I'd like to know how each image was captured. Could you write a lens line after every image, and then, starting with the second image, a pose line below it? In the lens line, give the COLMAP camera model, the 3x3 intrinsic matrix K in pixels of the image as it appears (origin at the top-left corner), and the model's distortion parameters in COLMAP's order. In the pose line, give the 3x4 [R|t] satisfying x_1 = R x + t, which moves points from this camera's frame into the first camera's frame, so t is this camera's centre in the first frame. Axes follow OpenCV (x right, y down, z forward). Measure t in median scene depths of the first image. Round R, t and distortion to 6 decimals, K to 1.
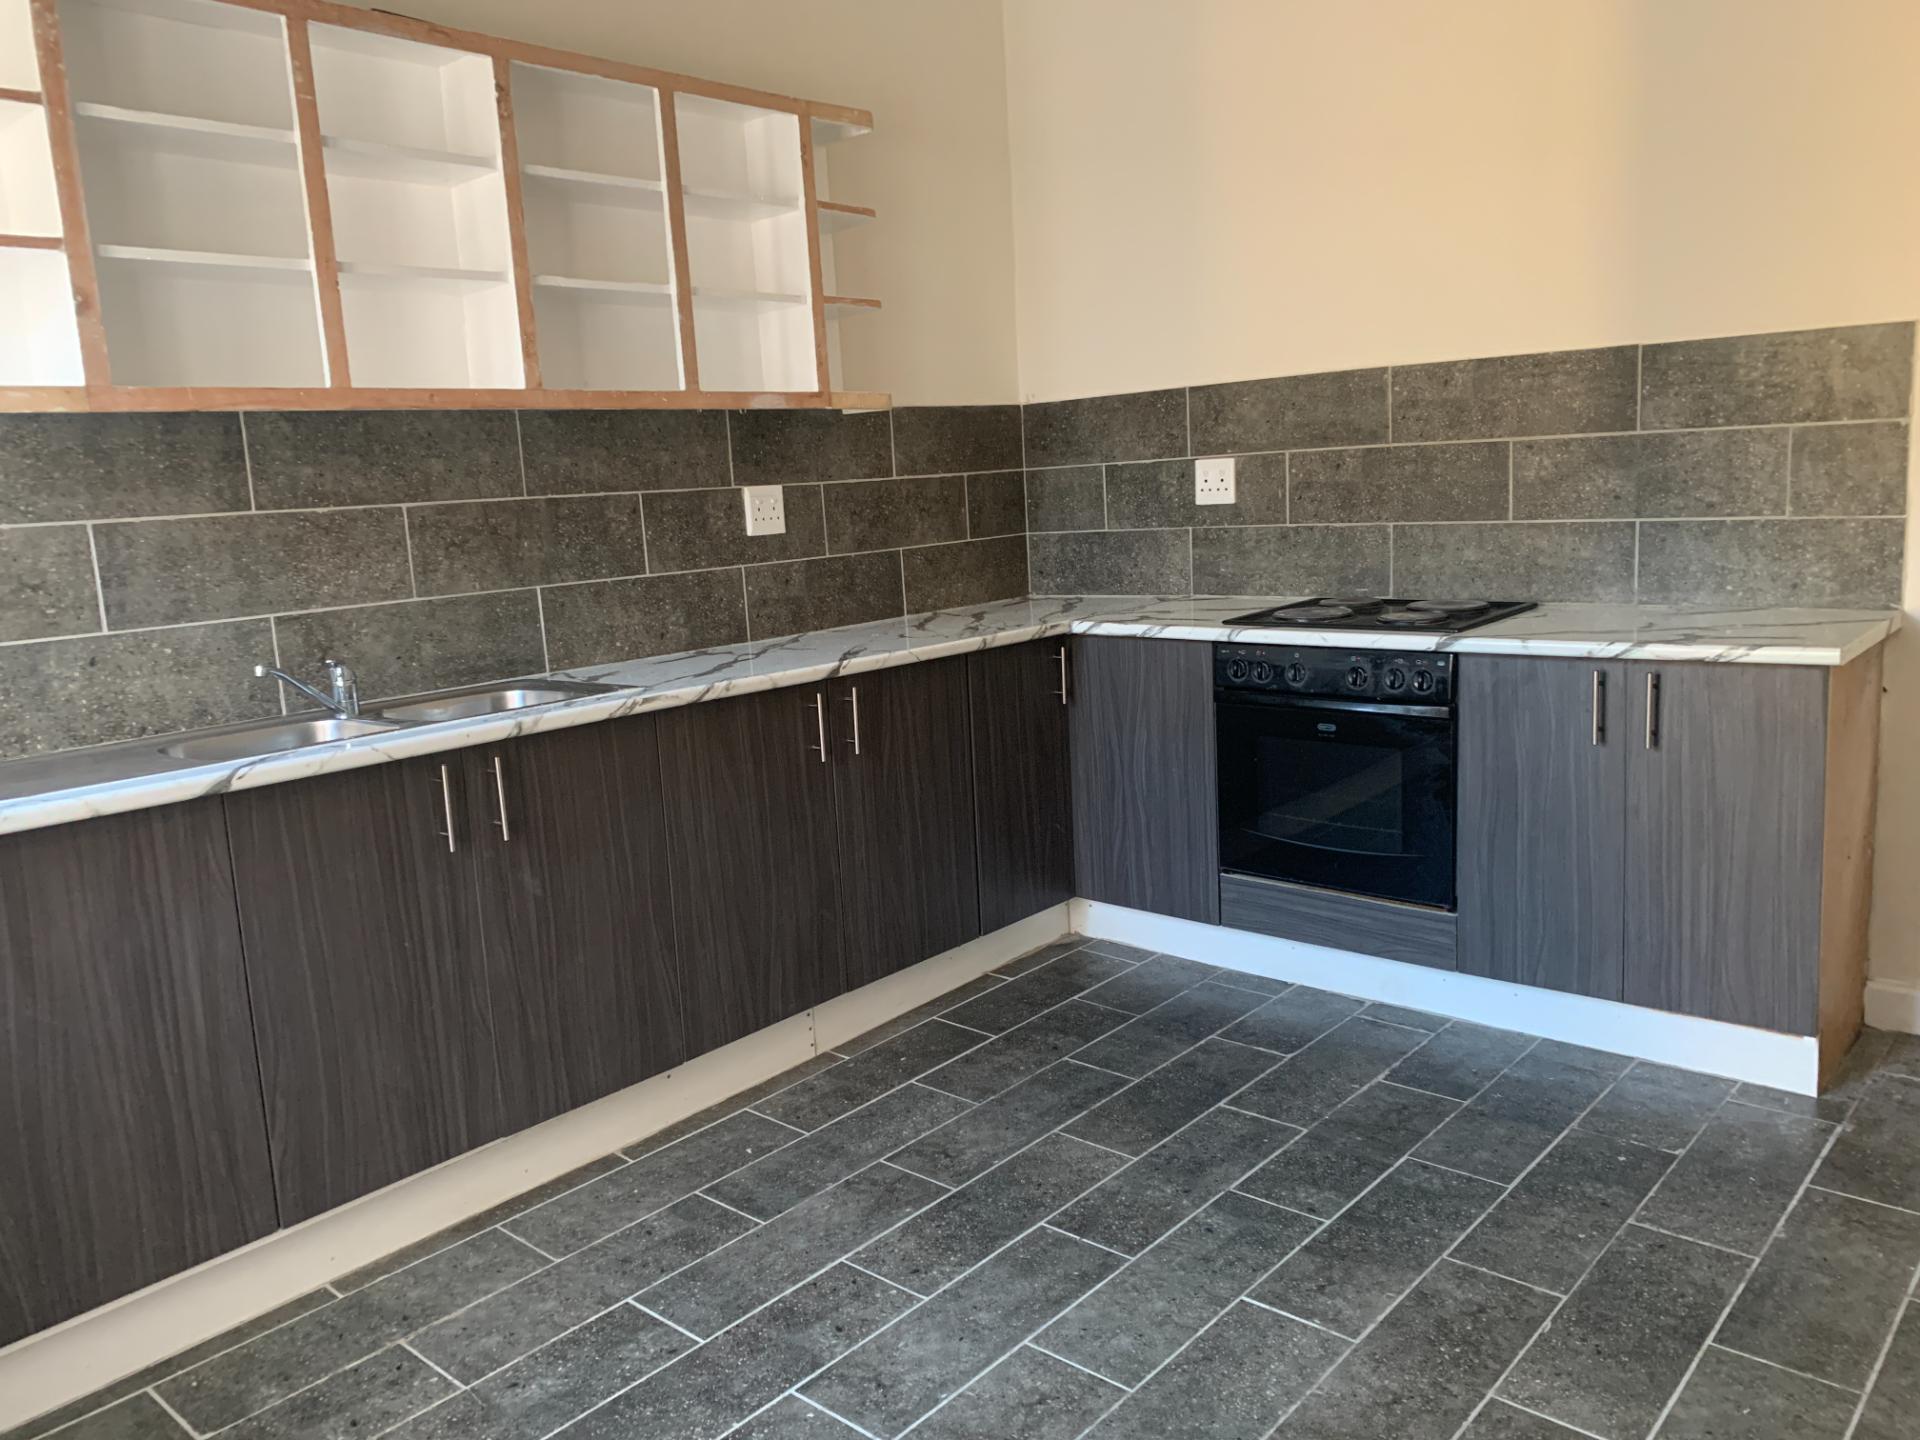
lens RADIAL K [[1450.6, 0, 946.7], [0, 1450.6, 706.6], [0, 0, 1]] dist [0.052127, -0.054627]
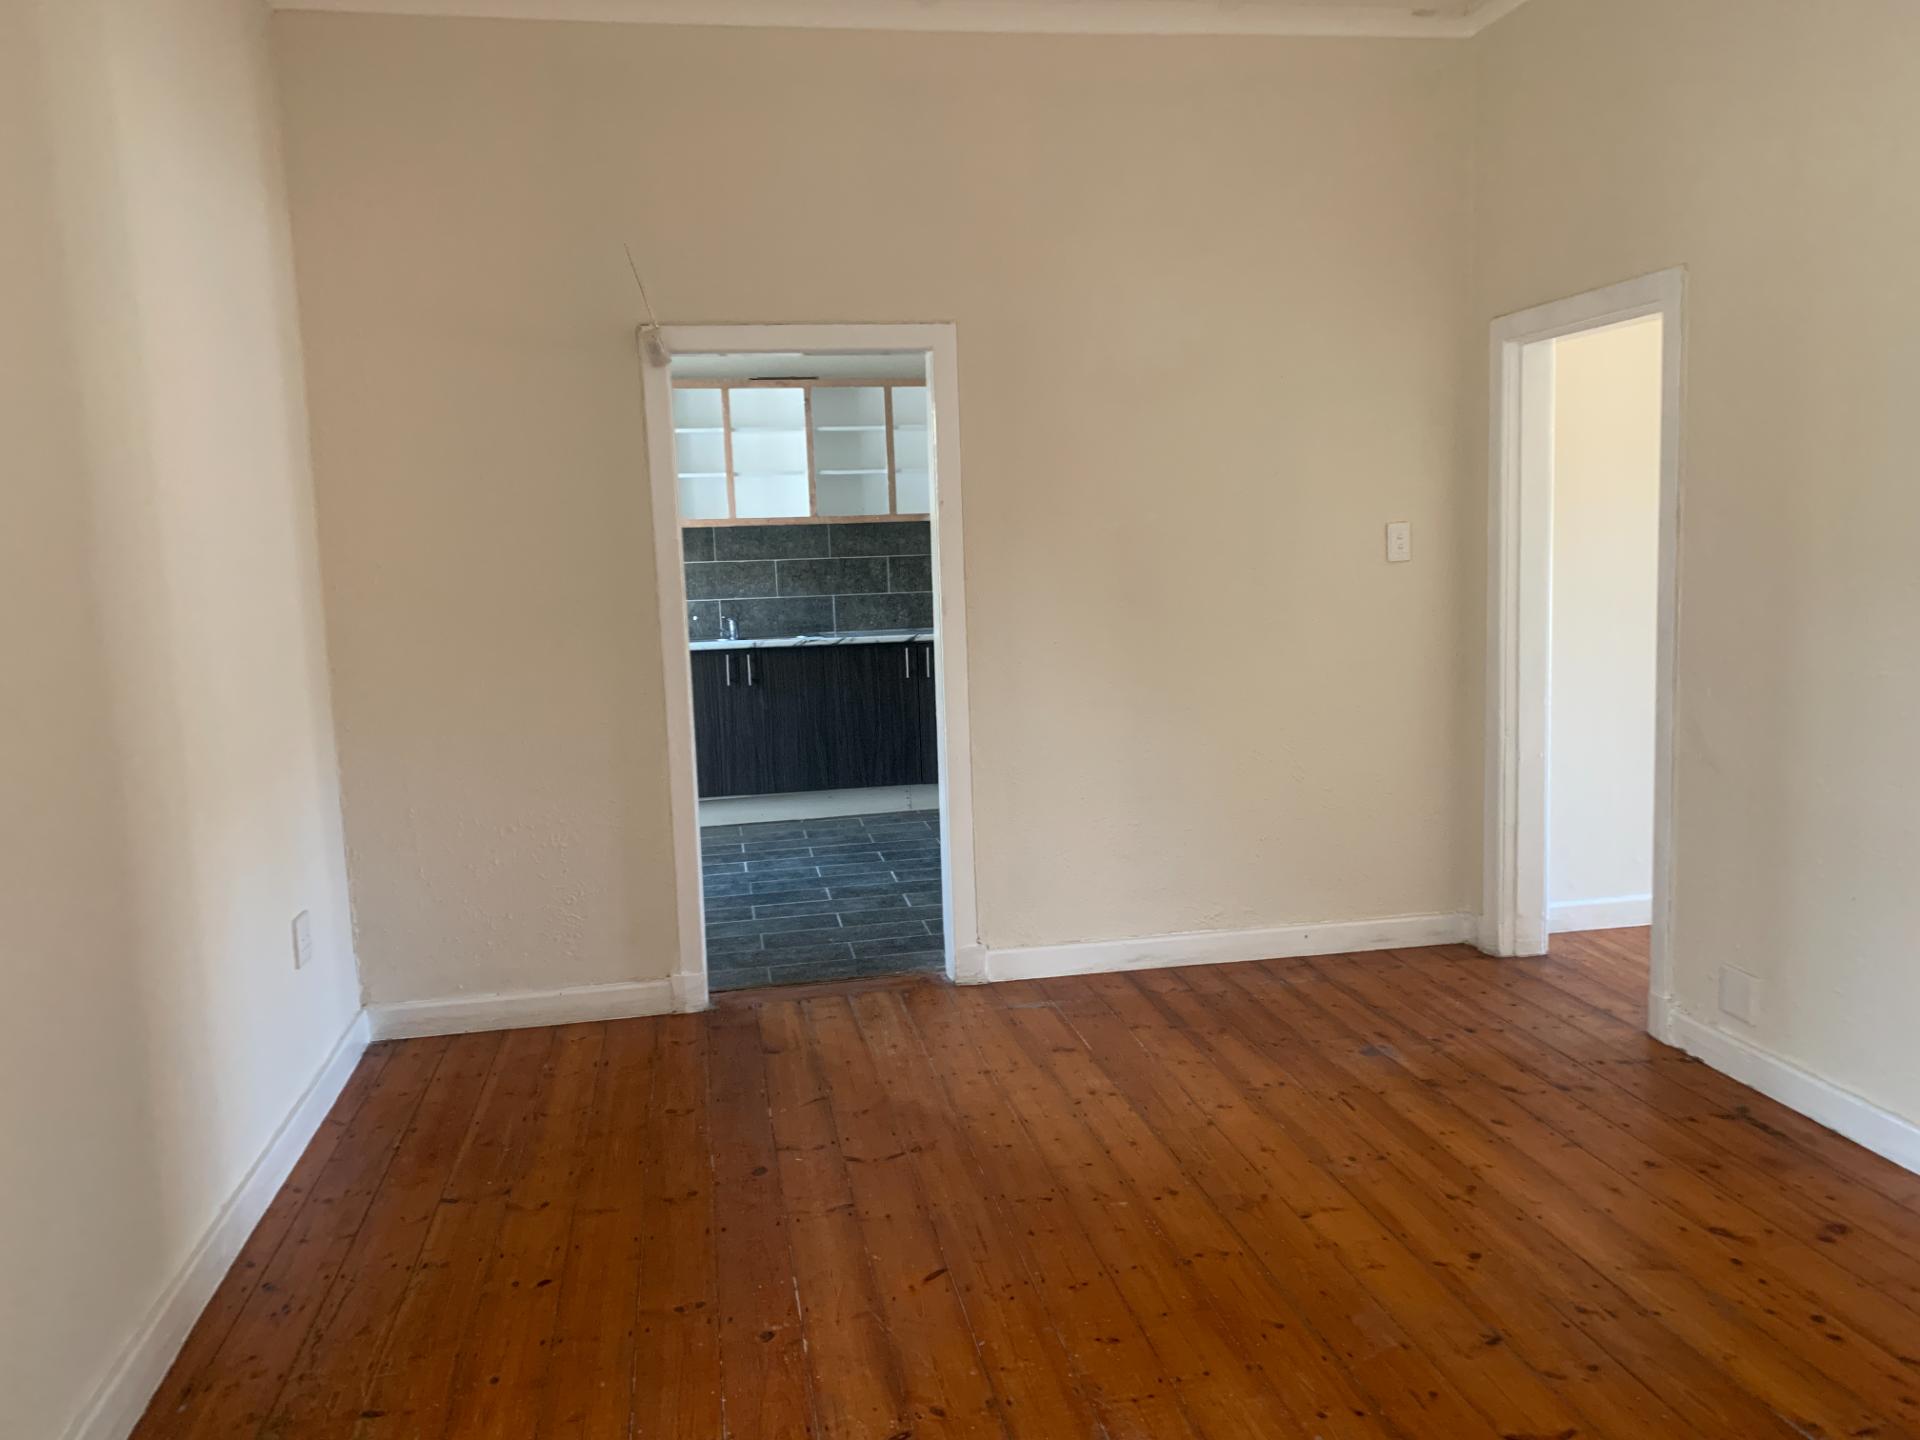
lens RADIAL K [[1450.6, 0, 970.1], [0, 1450.6, 731.8], [0, 0, 1]] dist [0.052127, -0.054627]
pose [[0.792903, 0.112566, -0.598860, 1.379985], [-0.108449, 0.993167, 0.043093, 0.012383], [0.599619, 0.030777, 0.799693, -0.770057]]
